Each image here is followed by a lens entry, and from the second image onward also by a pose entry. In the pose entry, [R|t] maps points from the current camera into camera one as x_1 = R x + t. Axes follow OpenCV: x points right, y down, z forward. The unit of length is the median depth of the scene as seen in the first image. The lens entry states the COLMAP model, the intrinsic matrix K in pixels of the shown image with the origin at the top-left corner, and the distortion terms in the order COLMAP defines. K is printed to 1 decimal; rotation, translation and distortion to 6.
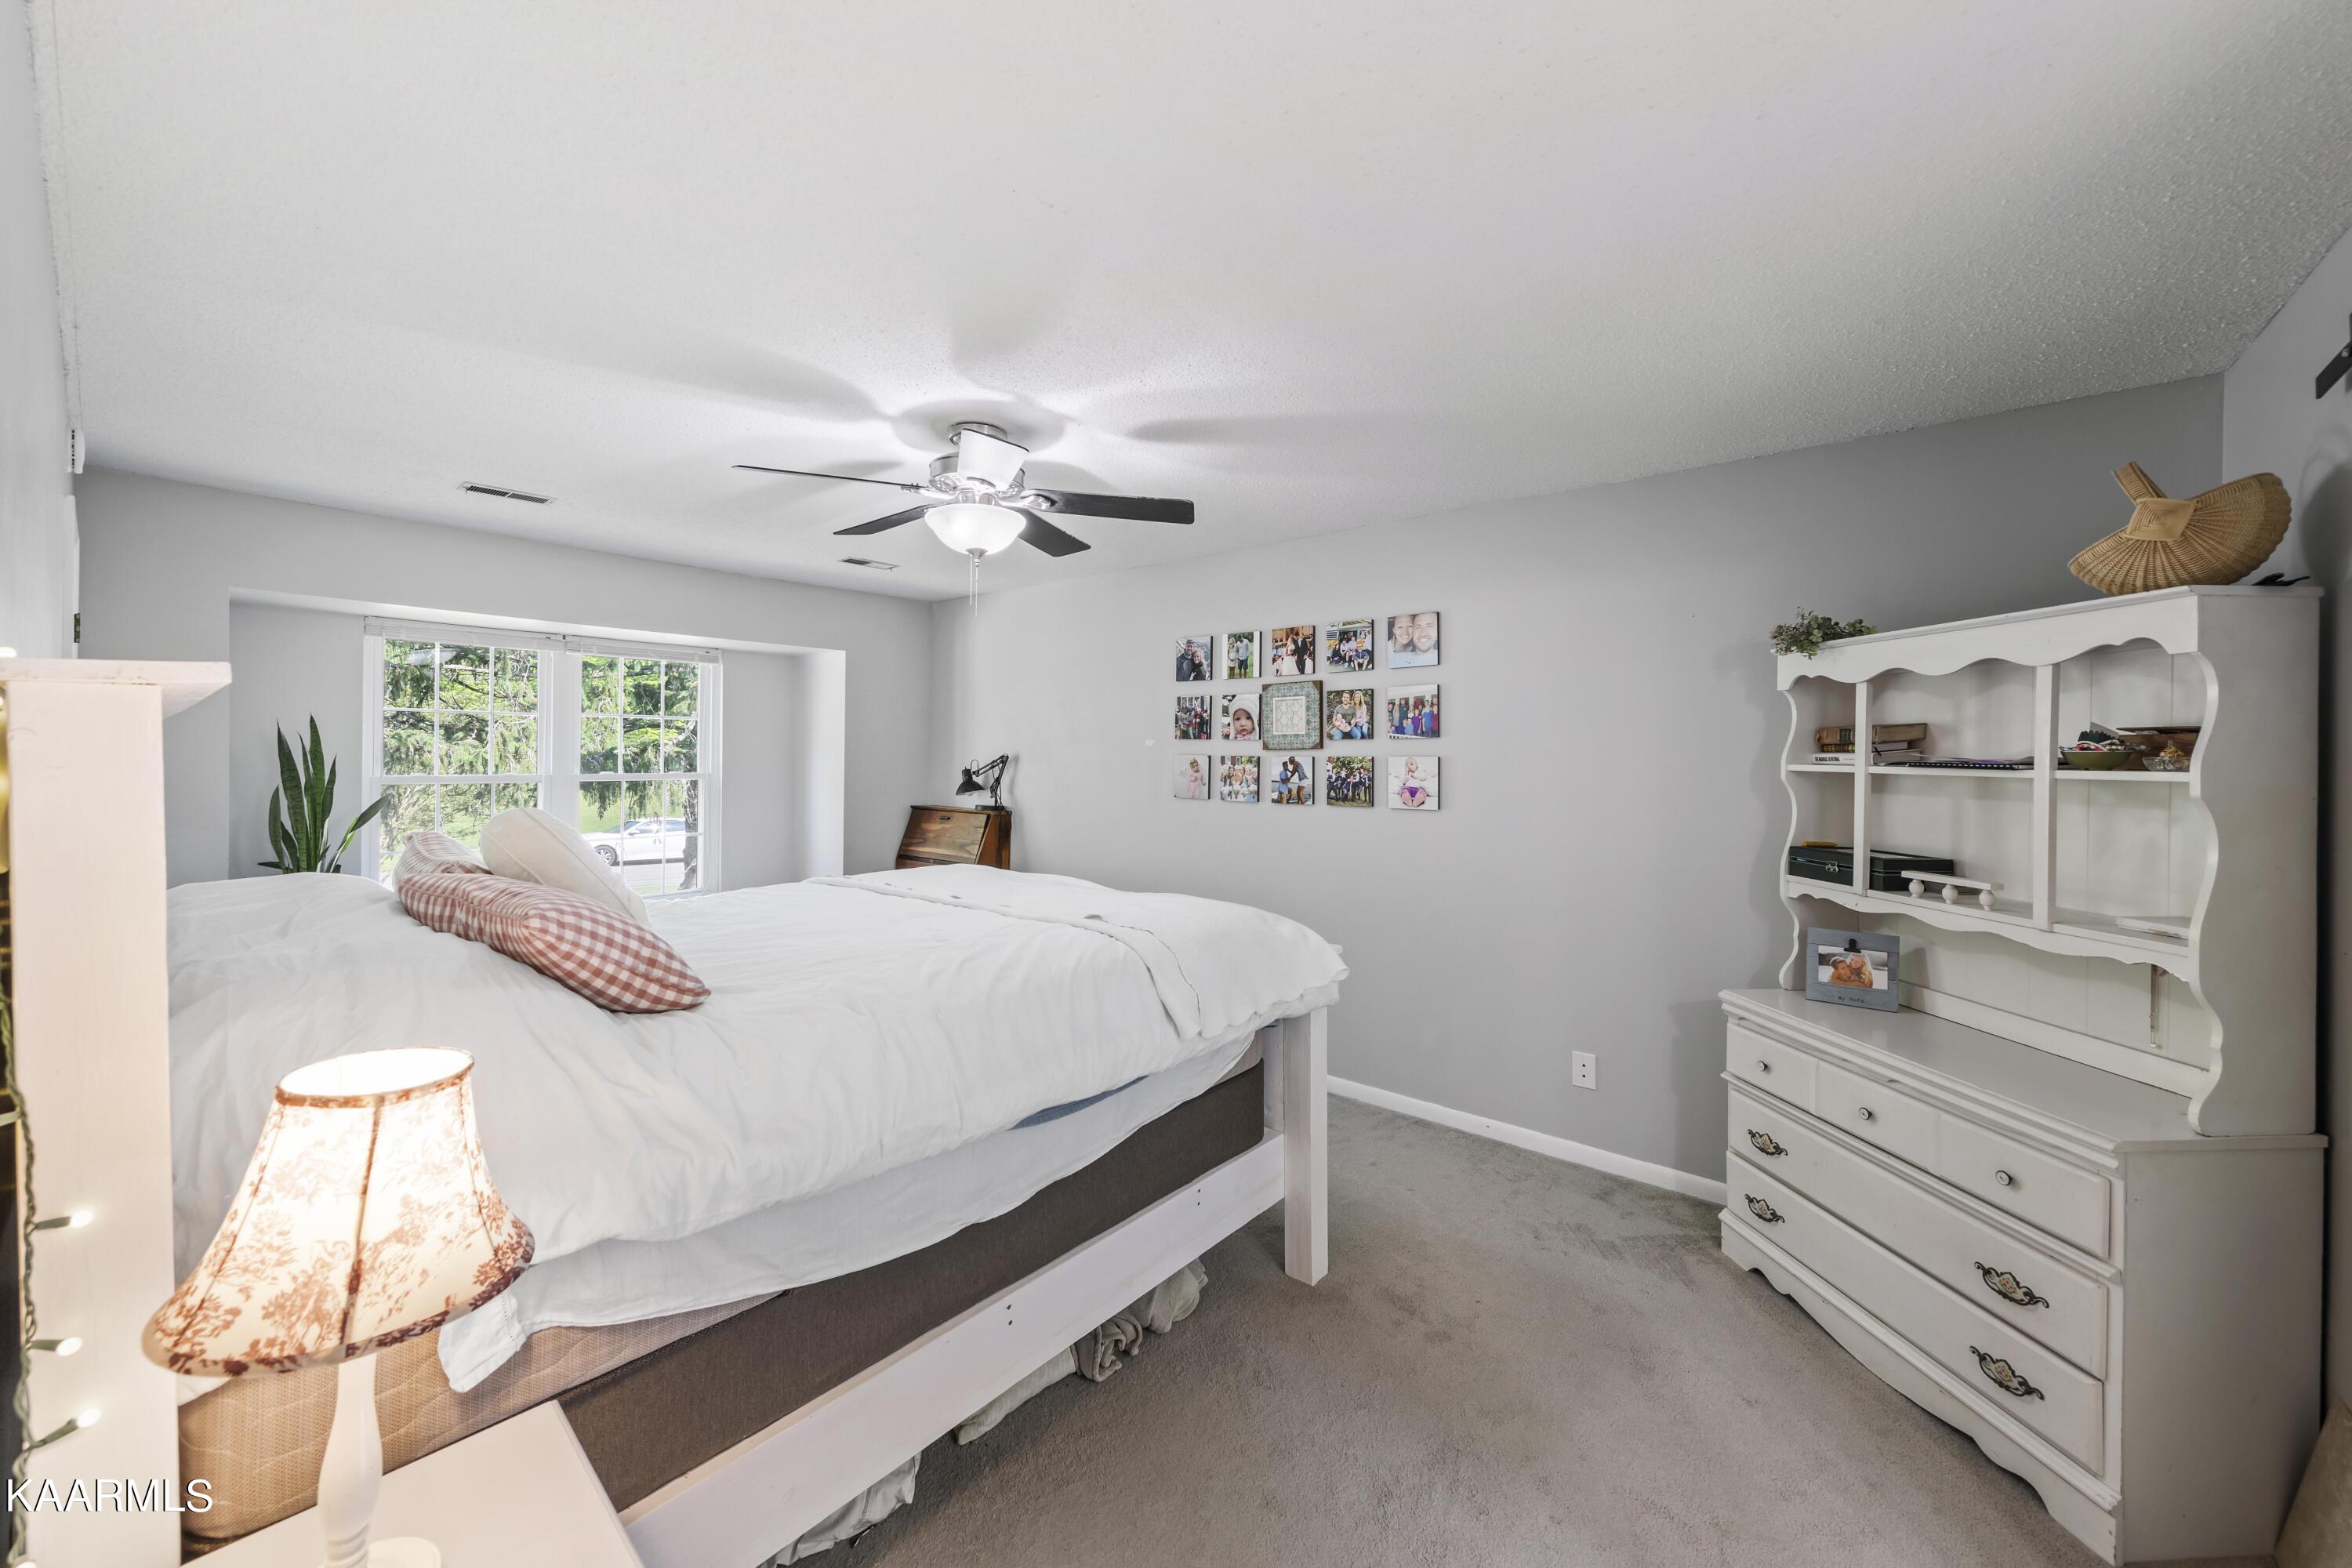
lens RADIAL K [[882.8, 0, 1176.0], [0, 882.8, 784.0], [0, 0, 1]] dist [-0.000165, -0.000019]
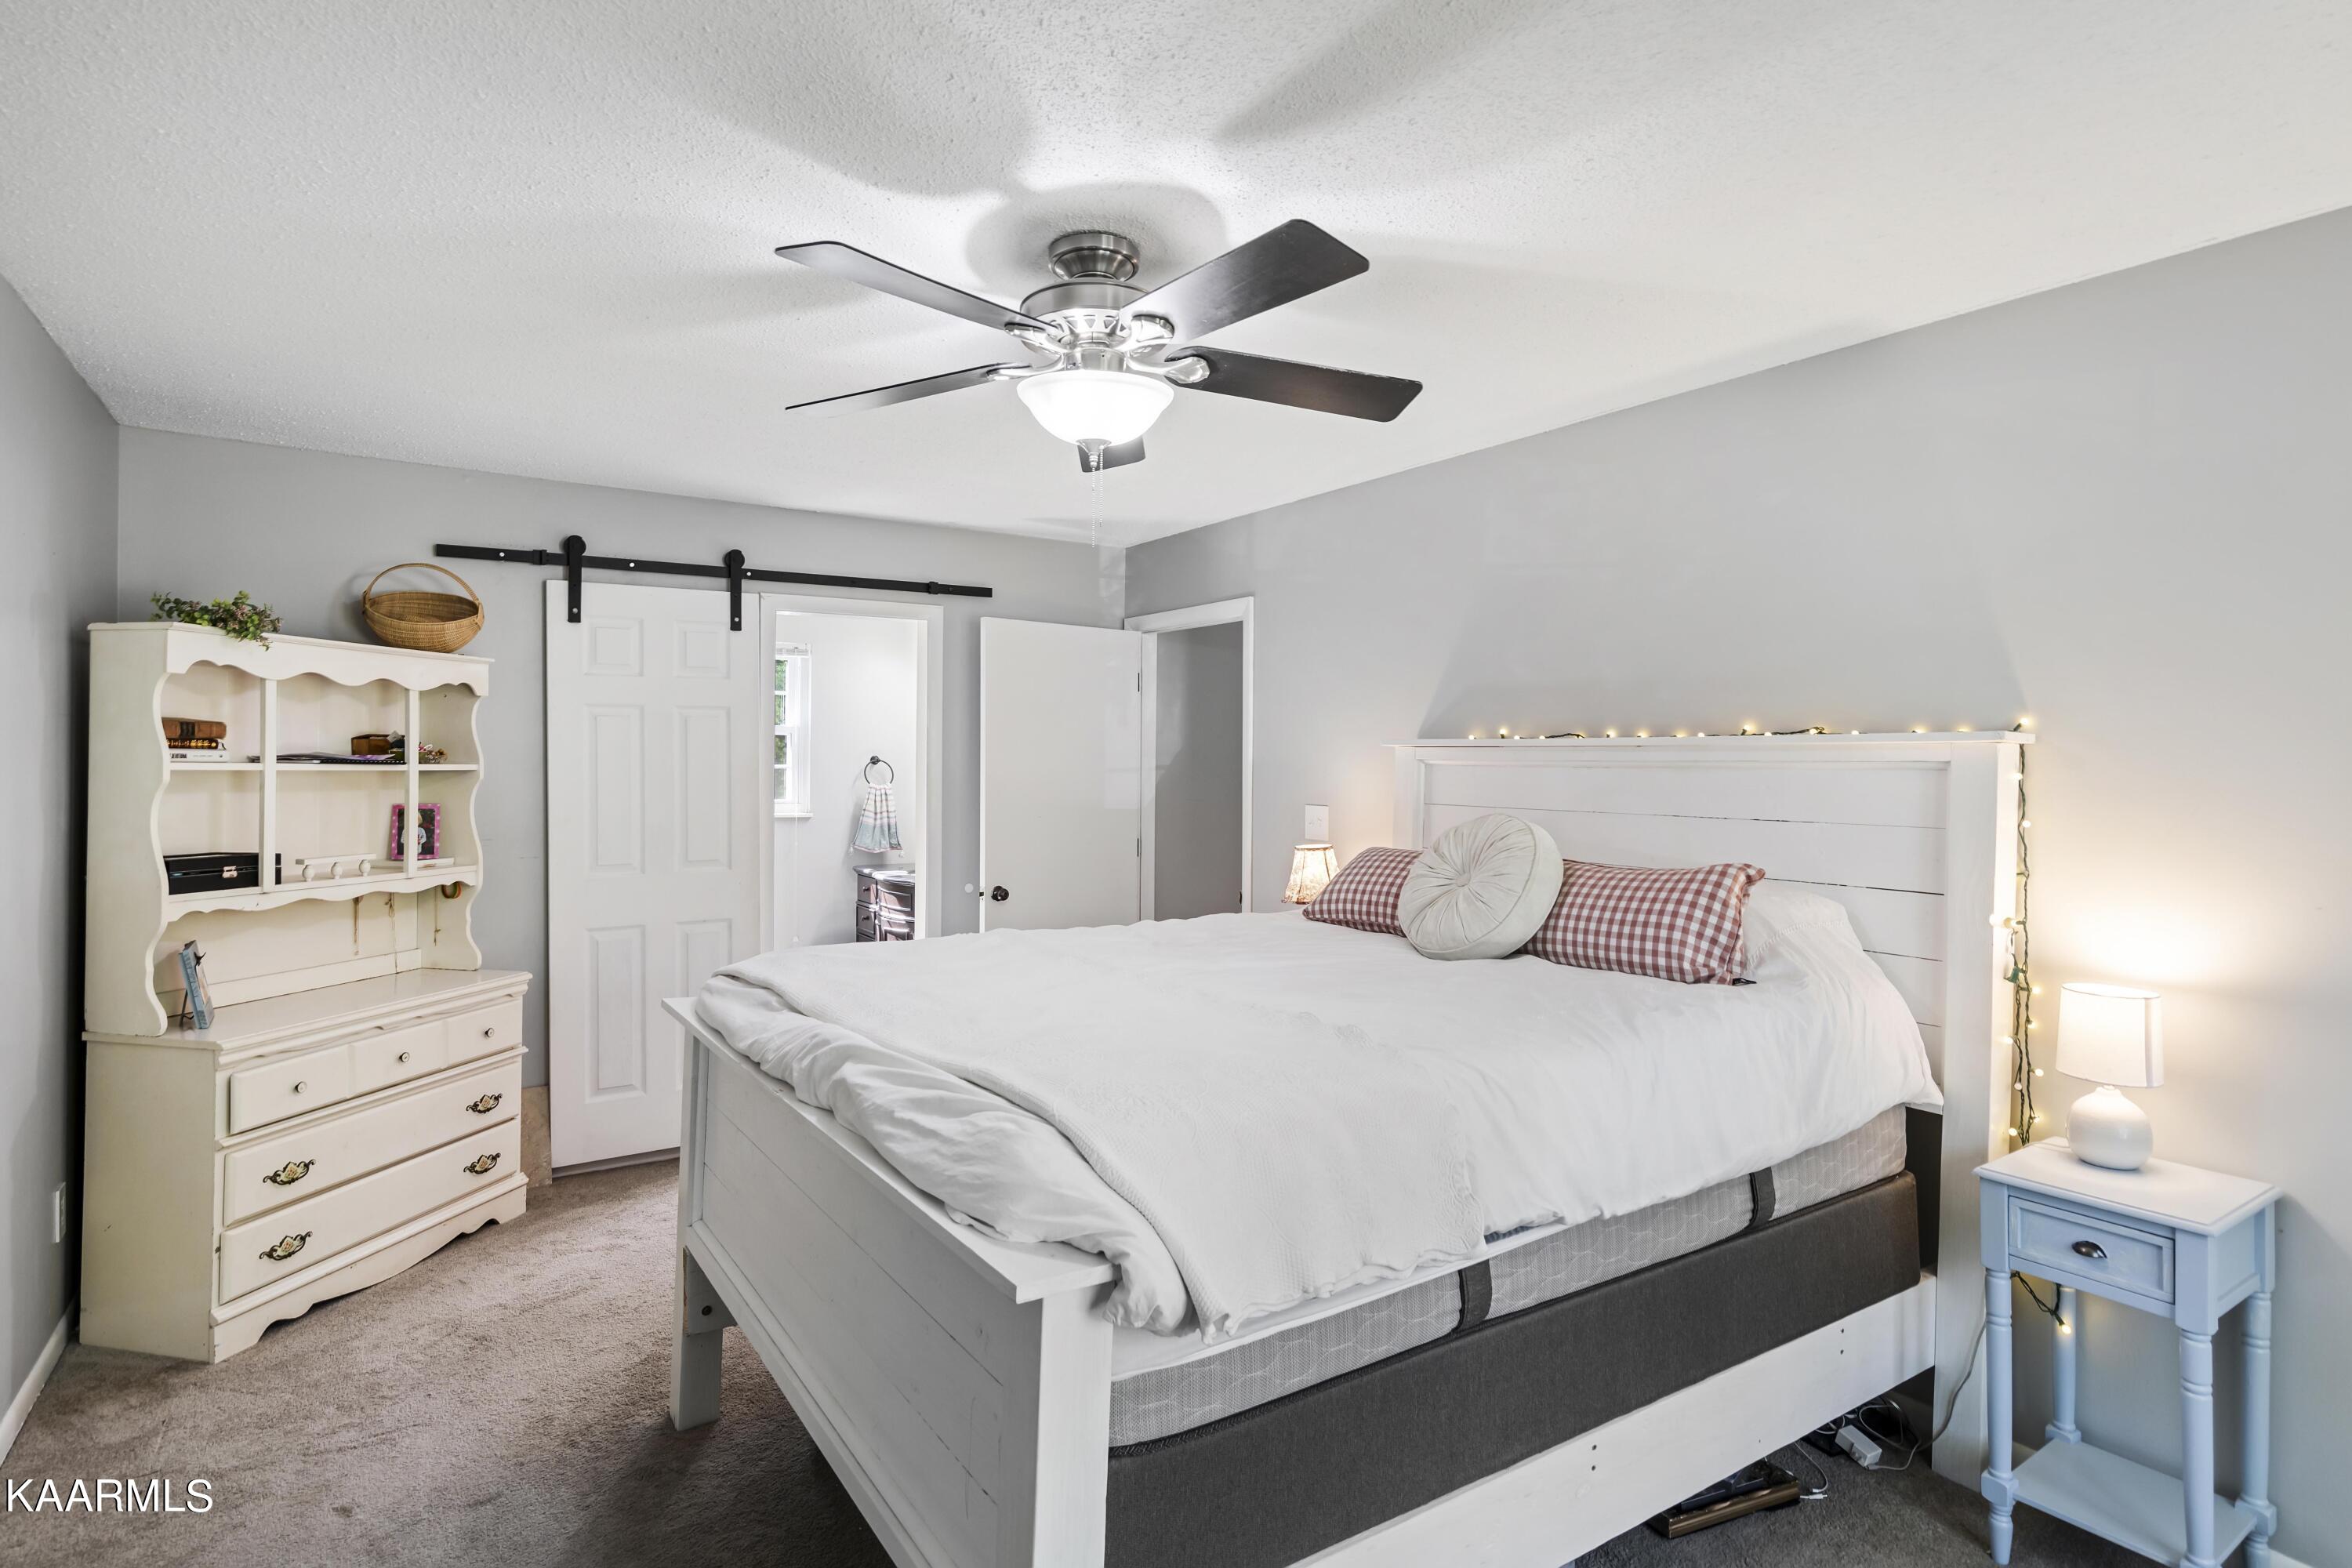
lens RADIAL K [[1242.3, 0, 1176.0], [0, 1242.3, 784.0], [0, 0, 1]] dist [-0.000324, -0.000016]
pose [[-0.956283, -0.021912, 0.291620, -0.692539], [-0.005964, 0.998443, 0.055464, -0.091307], [-0.292381, 0.051300, -0.954925, 2.284811]]
